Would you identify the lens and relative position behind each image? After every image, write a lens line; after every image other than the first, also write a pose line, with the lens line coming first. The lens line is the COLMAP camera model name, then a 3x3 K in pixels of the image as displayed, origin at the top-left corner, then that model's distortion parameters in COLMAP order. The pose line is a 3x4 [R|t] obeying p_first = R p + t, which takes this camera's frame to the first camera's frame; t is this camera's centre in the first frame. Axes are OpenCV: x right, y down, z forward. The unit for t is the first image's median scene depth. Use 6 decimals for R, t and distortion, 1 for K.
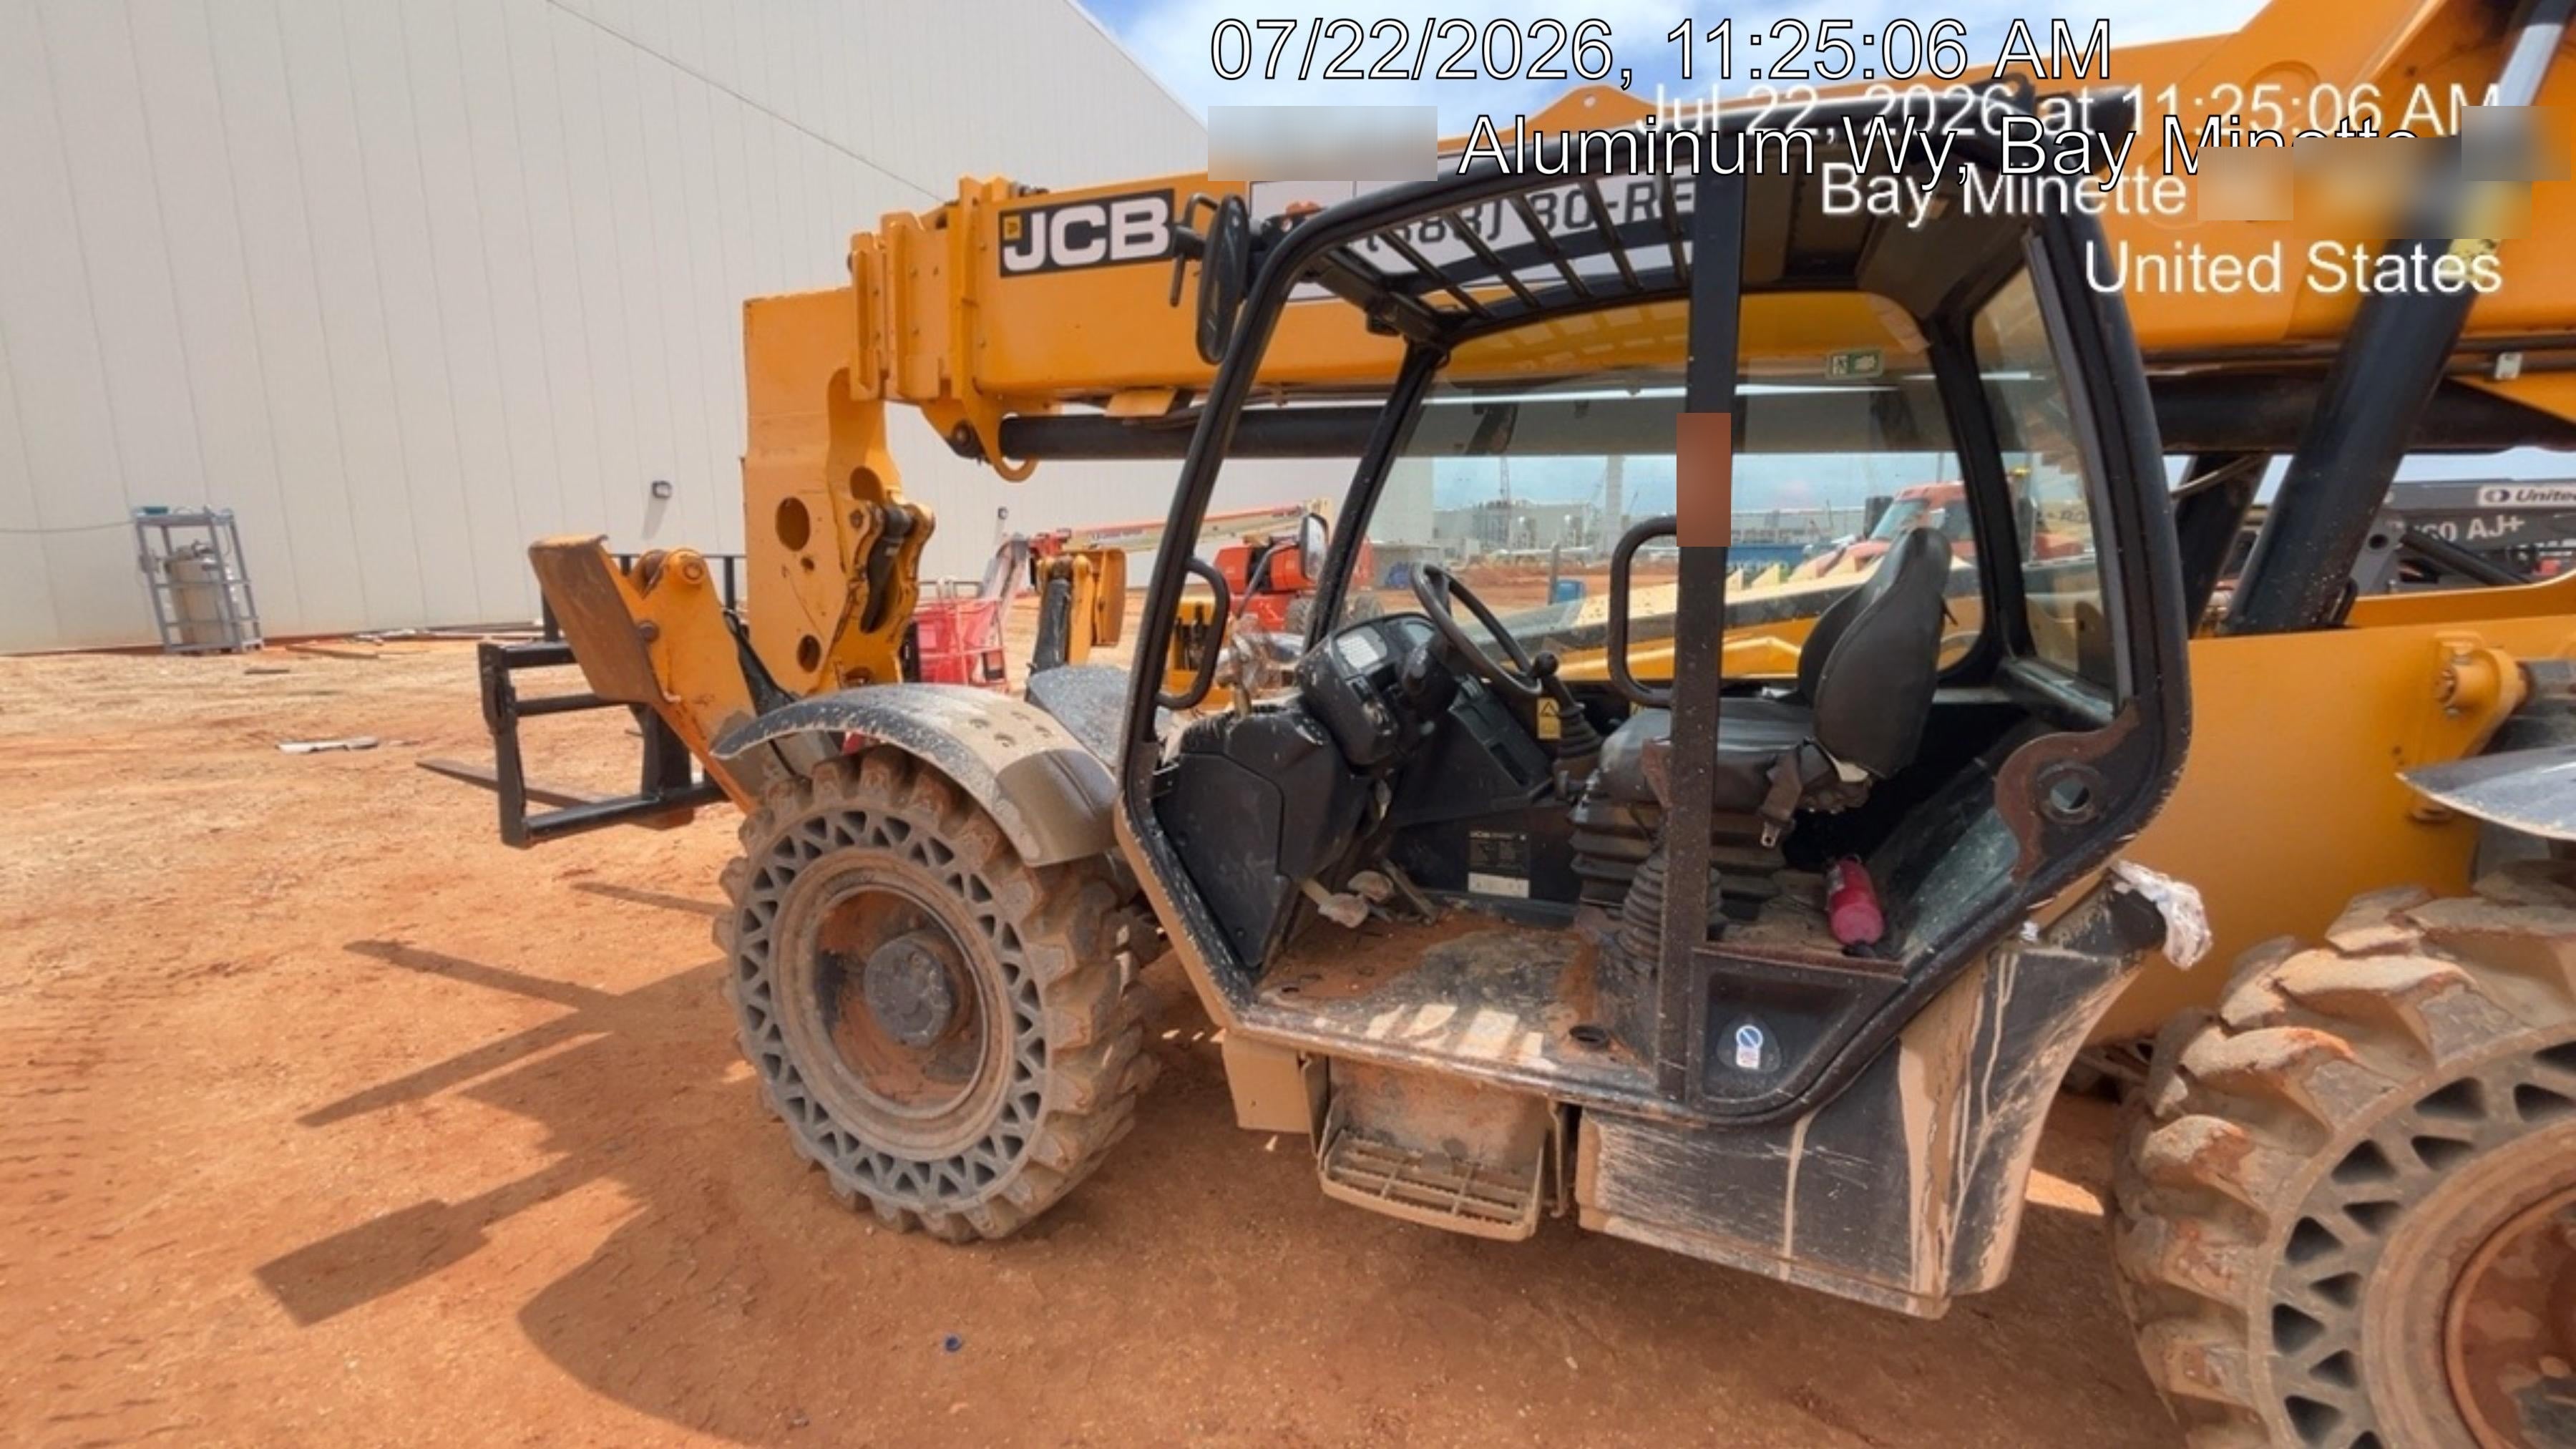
lens RADIAL K [[1027.3, 0, 1288.0], [0, 1027.3, 724.5], [0, 0, 1]] dist [-0.004869, -0.000260]
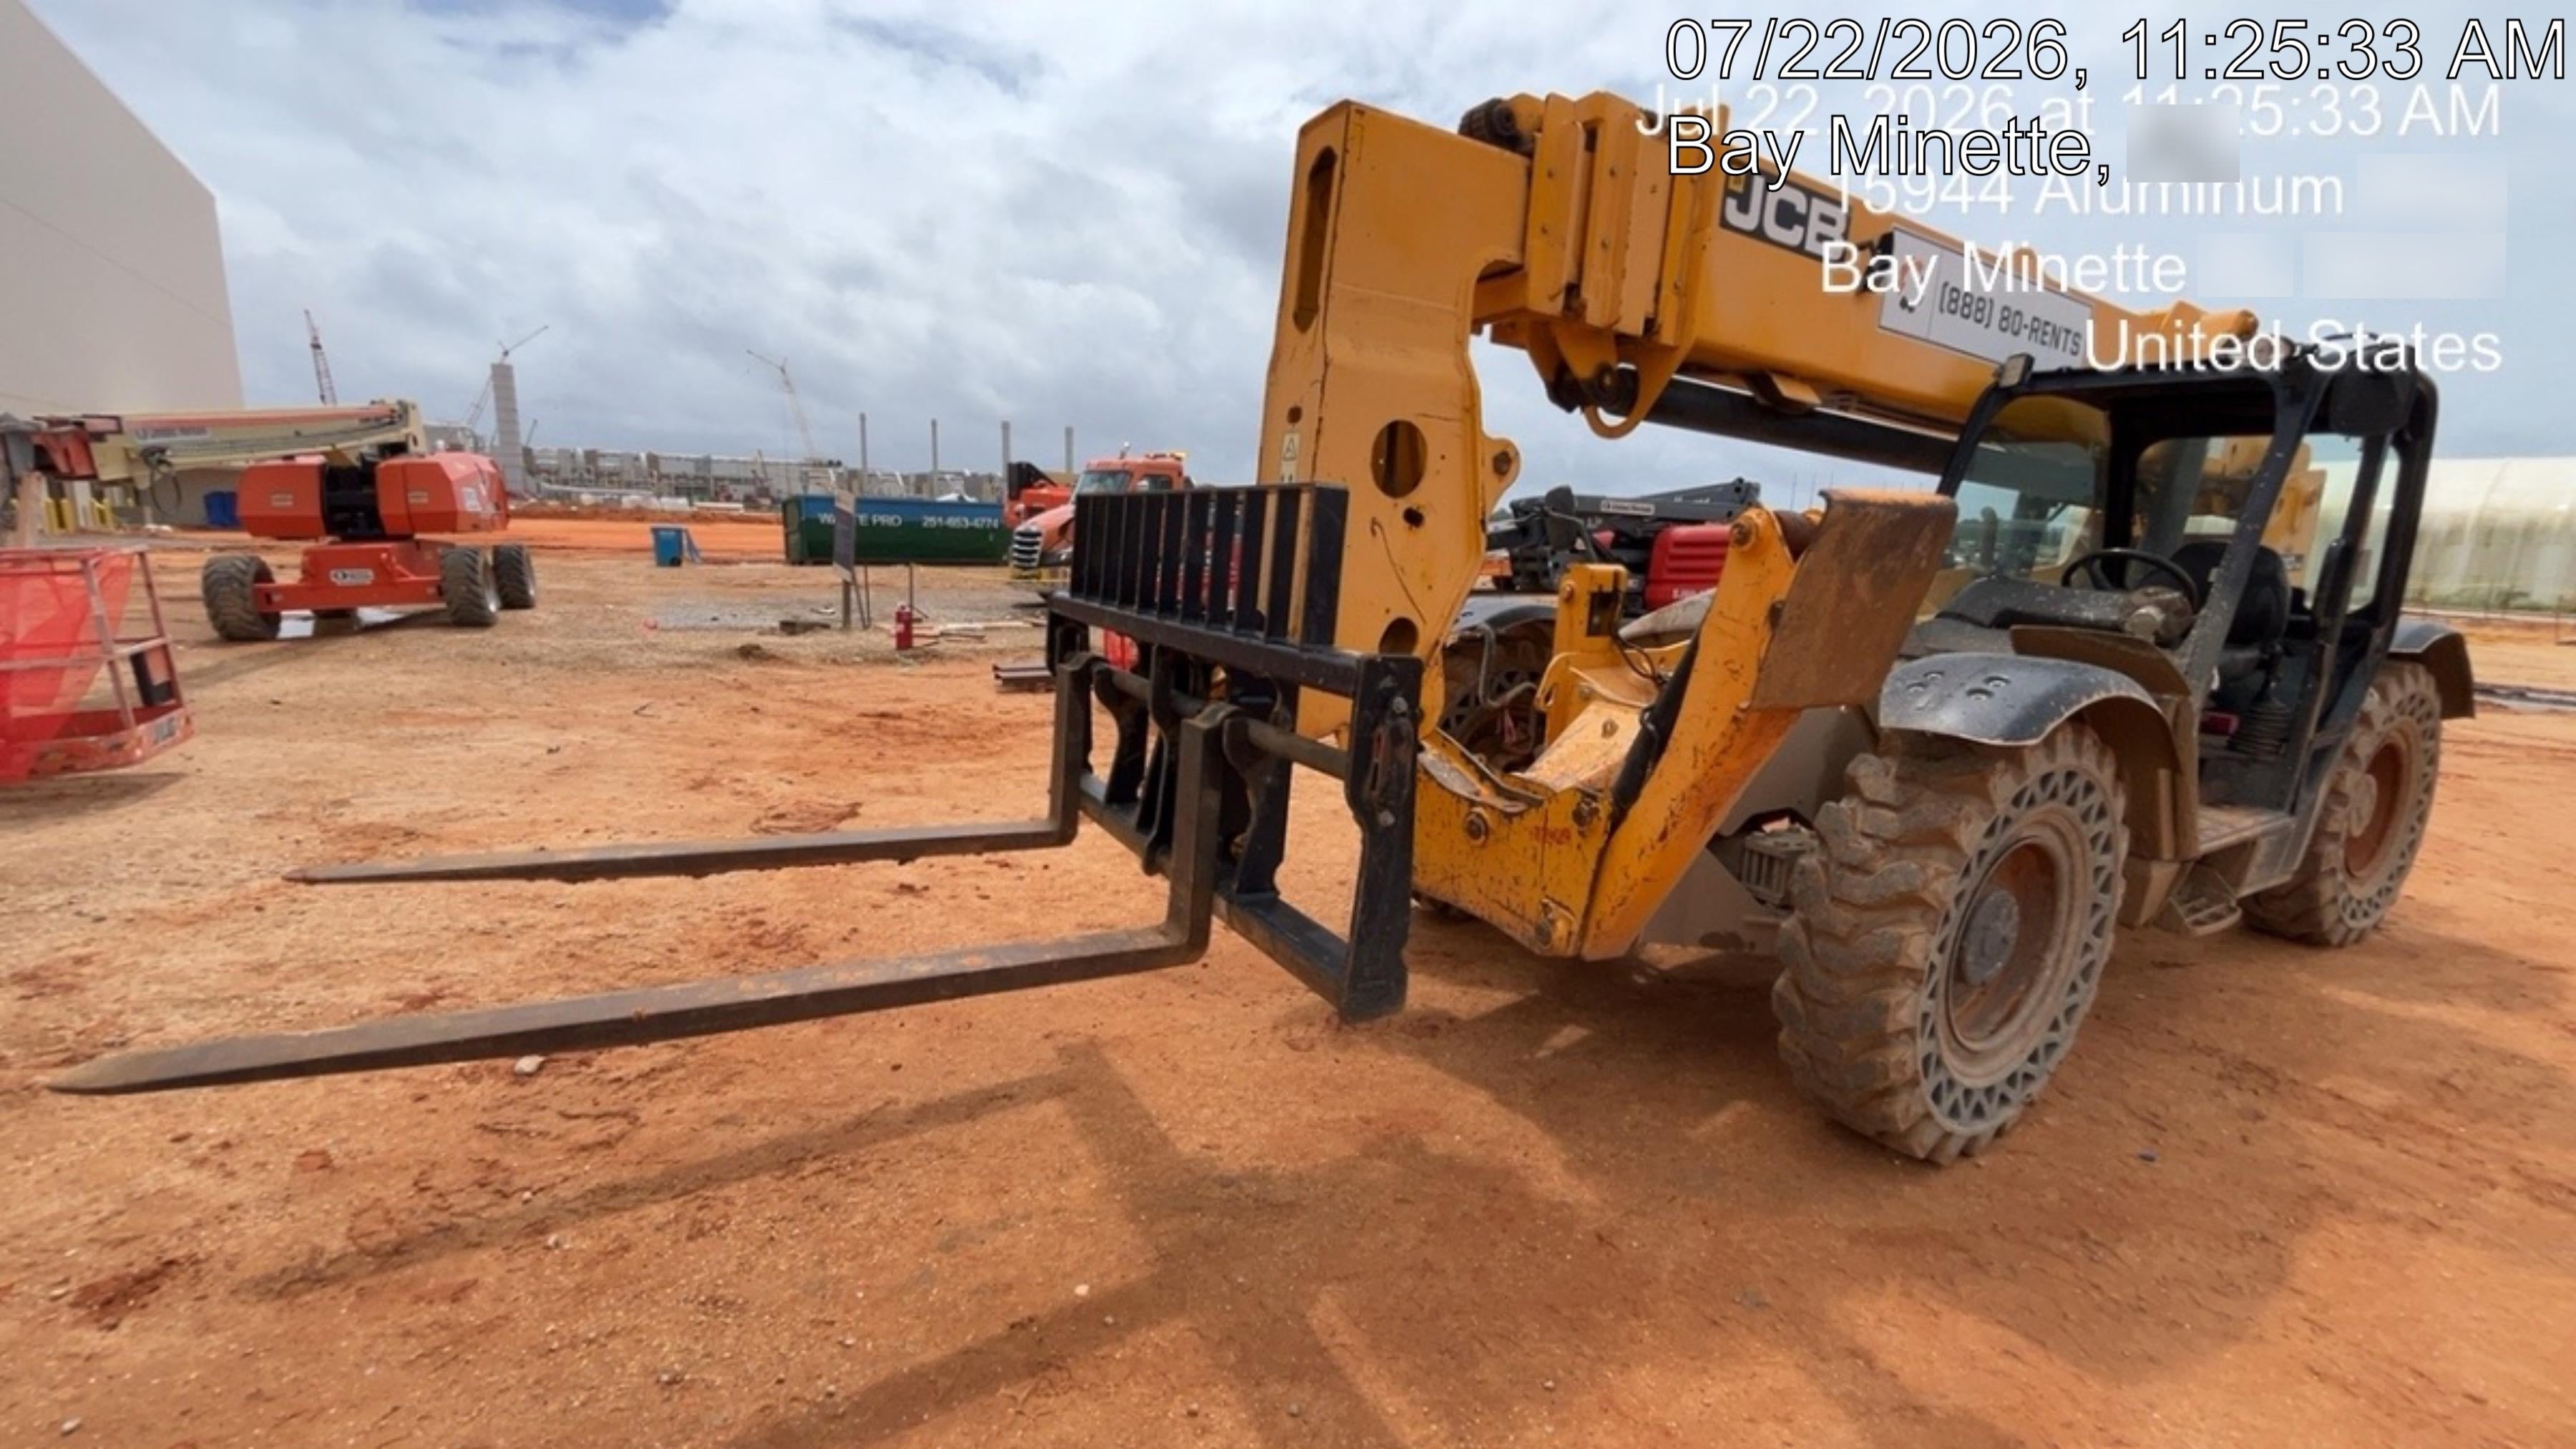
lens RADIAL K [[1027.3, 0, 1288.0], [0, 1027.3, 724.5], [0, 0, 1]] dist [-0.004869, -0.000260]
pose [[0.571468, -0.128019, 0.810577, -1.381847], [0.089592, 0.991585, 0.093443, -0.109044], [-0.815719, 0.019221, 0.578128, 0.816788]]
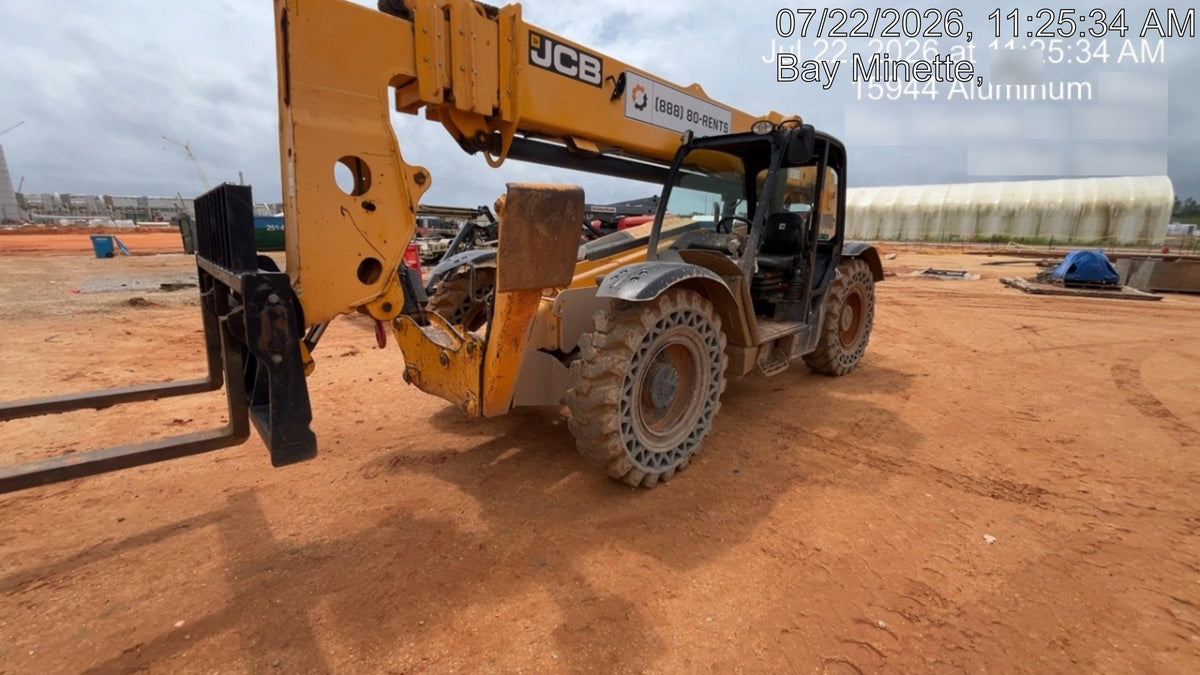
lens RADIAL K [[478.5, 0, 600.0], [0, 478.5, 337.5], [0, 0, 1]] dist [-0.004869, -0.000260]
pose [[0.364206, -0.202464, 0.909045, -1.219583], [0.139024, 0.976966, 0.161892, -0.052454], [-0.920884, 0.067417, 0.383964, 0.576794]]
